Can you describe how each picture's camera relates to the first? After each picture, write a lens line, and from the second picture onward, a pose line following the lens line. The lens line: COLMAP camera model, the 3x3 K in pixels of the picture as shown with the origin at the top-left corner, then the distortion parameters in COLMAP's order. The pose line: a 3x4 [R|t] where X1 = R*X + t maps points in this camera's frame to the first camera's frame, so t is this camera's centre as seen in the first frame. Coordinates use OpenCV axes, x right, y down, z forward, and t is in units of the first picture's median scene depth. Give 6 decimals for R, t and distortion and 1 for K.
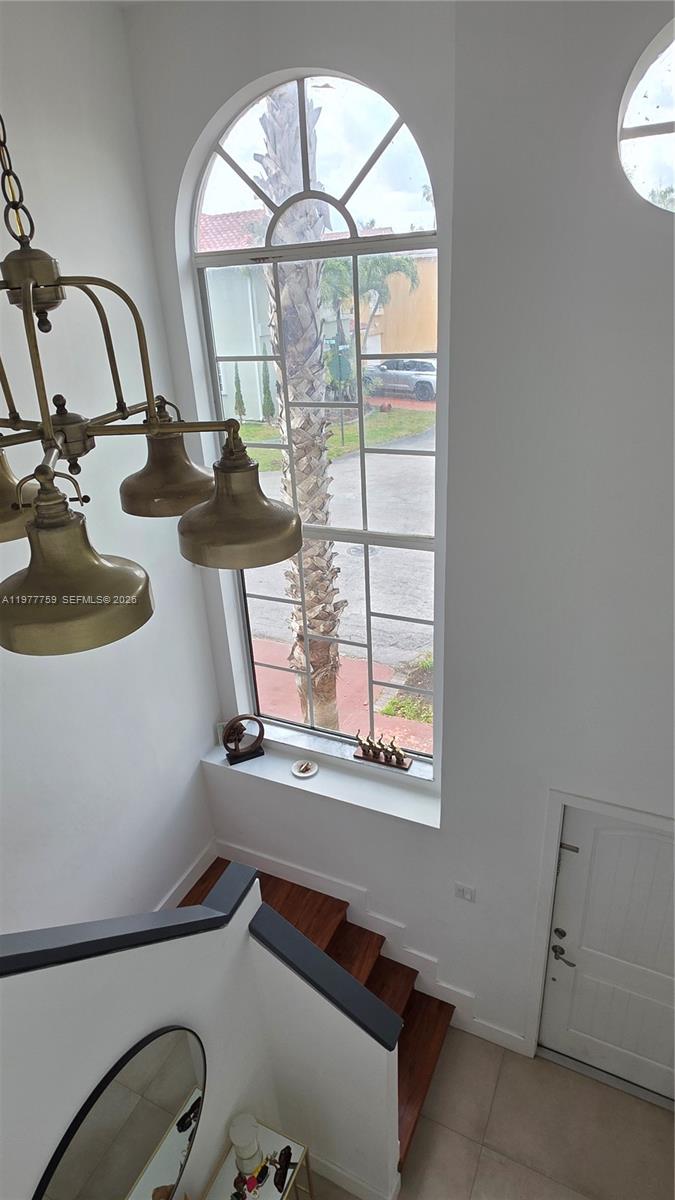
lens RADIAL K [[654.7, 0, 337.5], [0, 654.7, 594.1], [0, 0, 1]] dist [-0.002777, 0.000515]
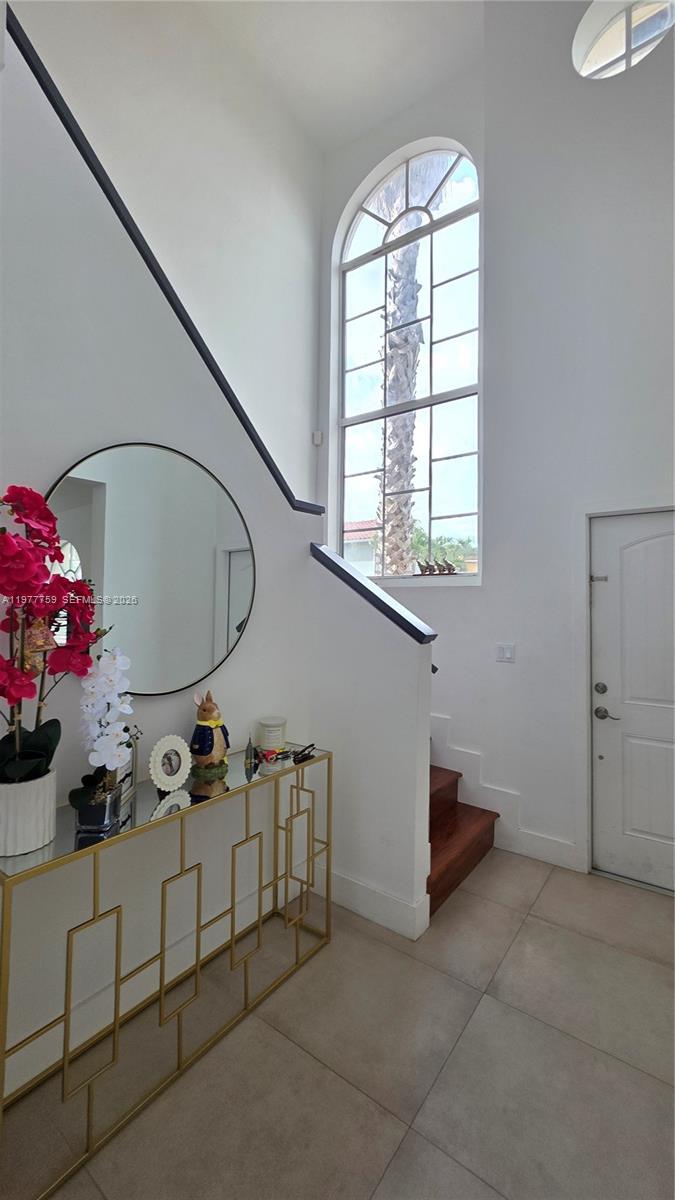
lens RADIAL K [[481.6, 0, 346.1], [0, 481.6, 577.3], [0, 0, 1]] dist [-0.000611, 0.000506]
pose [[0.982042, 0.058912, -0.179226, 0.071739], [-0.131215, 0.895870, -0.424499, 0.736112], [0.135556, 0.440393, 0.887513, 0.195011]]
